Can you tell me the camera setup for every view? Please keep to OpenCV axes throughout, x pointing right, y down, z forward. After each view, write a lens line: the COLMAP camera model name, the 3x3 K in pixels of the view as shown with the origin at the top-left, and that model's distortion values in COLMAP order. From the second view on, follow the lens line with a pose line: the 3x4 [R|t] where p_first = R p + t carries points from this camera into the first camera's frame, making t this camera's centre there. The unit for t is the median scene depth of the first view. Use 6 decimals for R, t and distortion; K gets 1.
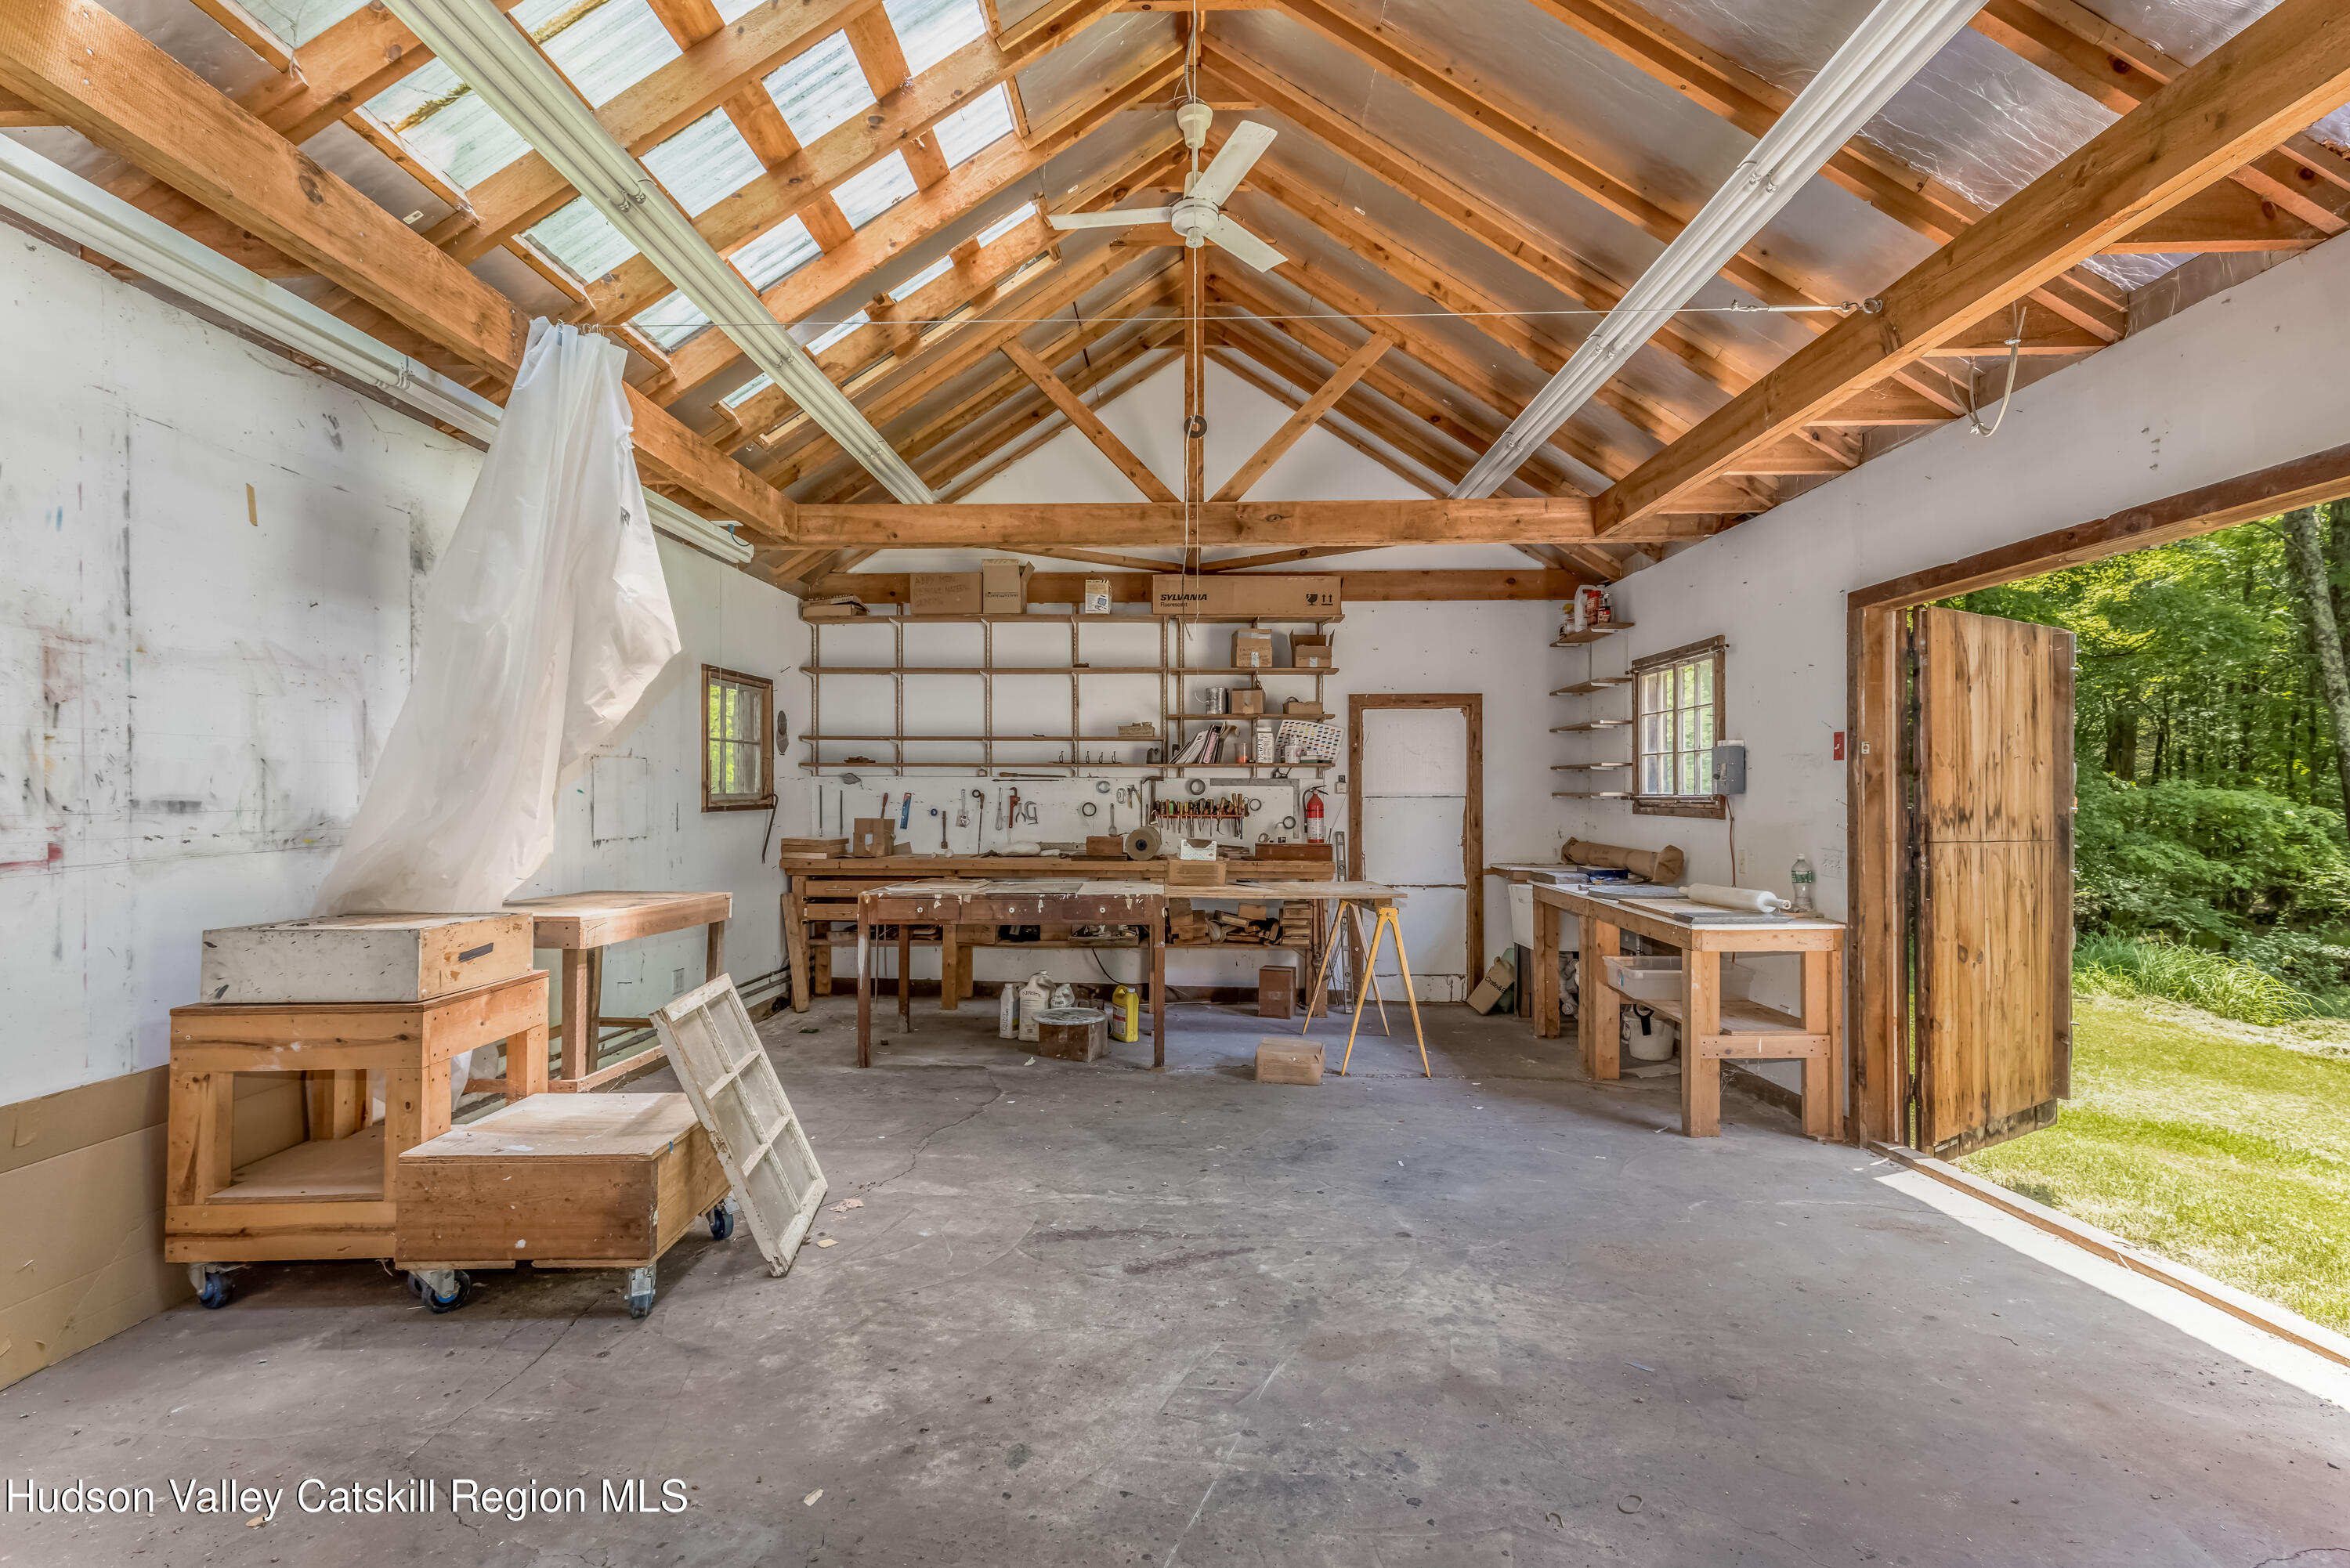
lens RADIAL K [[1109.4, 0, 1245.1], [0, 1109.4, 791.1], [0, 0, 1]] dist [0.004097, 0.000027]
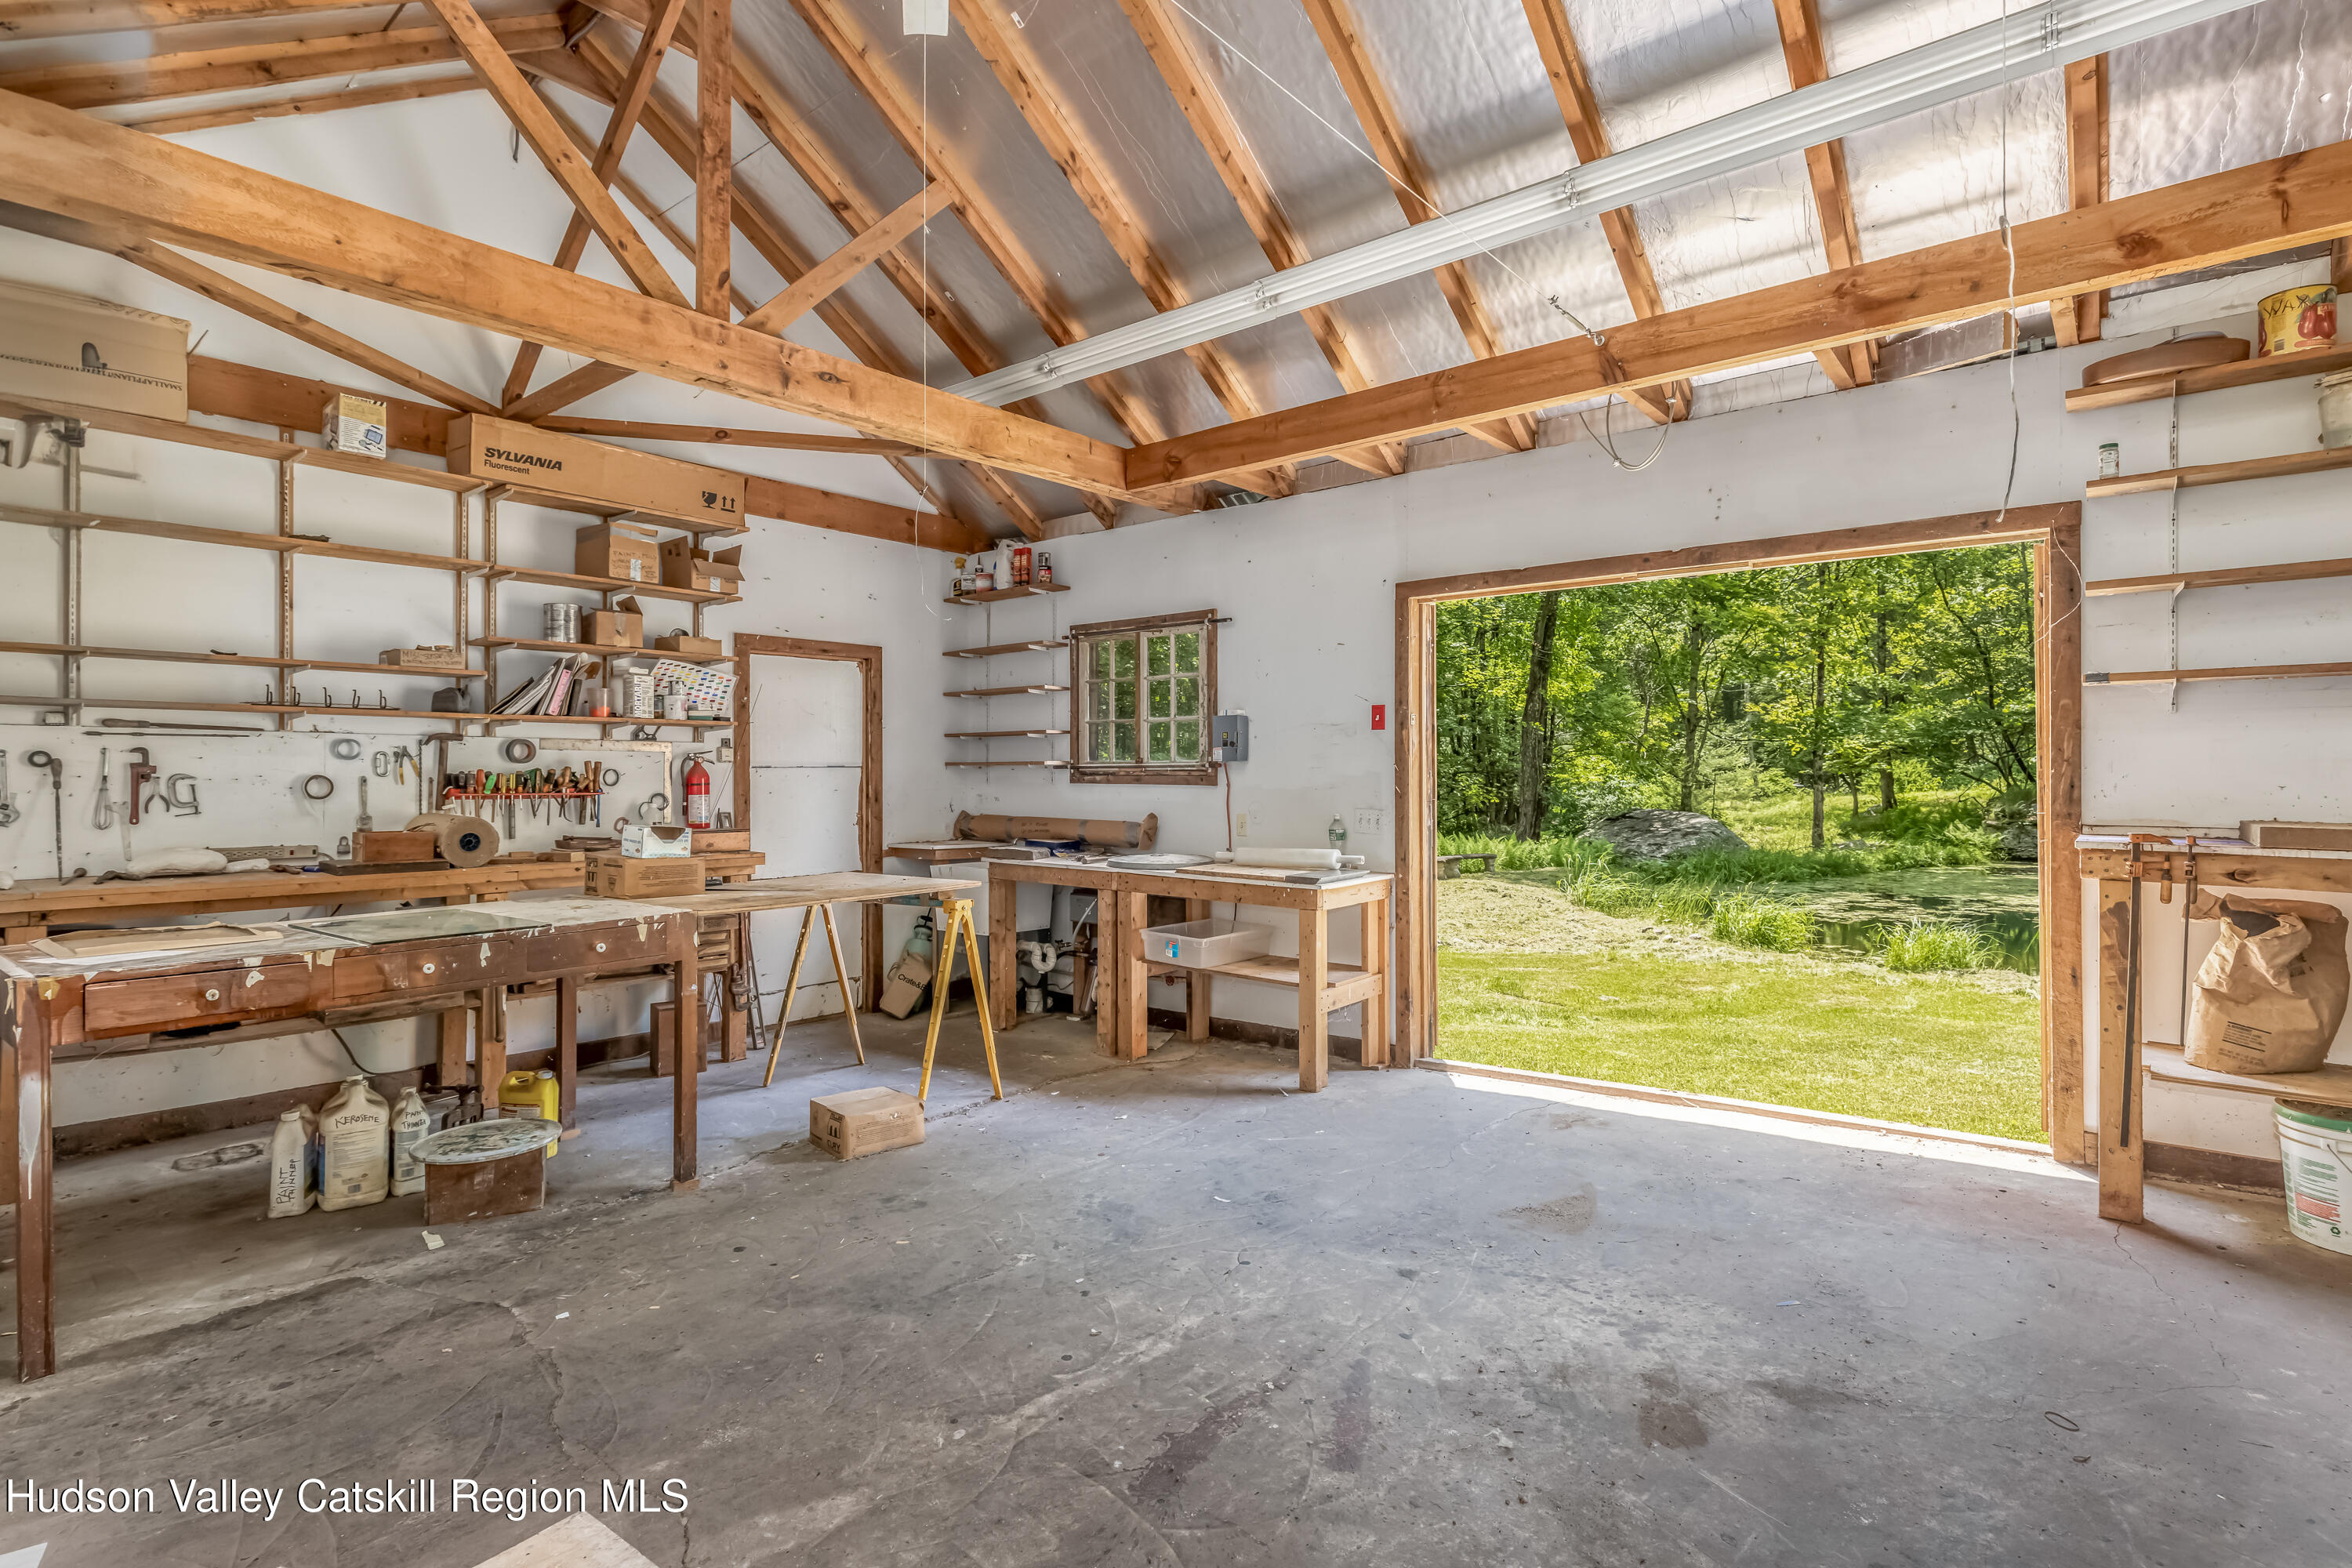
lens RADIAL K [[1085.6, 0, 1181.9], [0, 1085.6, 771.1], [0, 0, 1]] dist [0.001763, -0.000292]
pose [[0.647339, -0.001761, 0.762200, -0.286973], [0.001750, 0.999998, 0.000824, 0.008518], [-0.762200, 0.000800, 0.647341, 0.287191]]
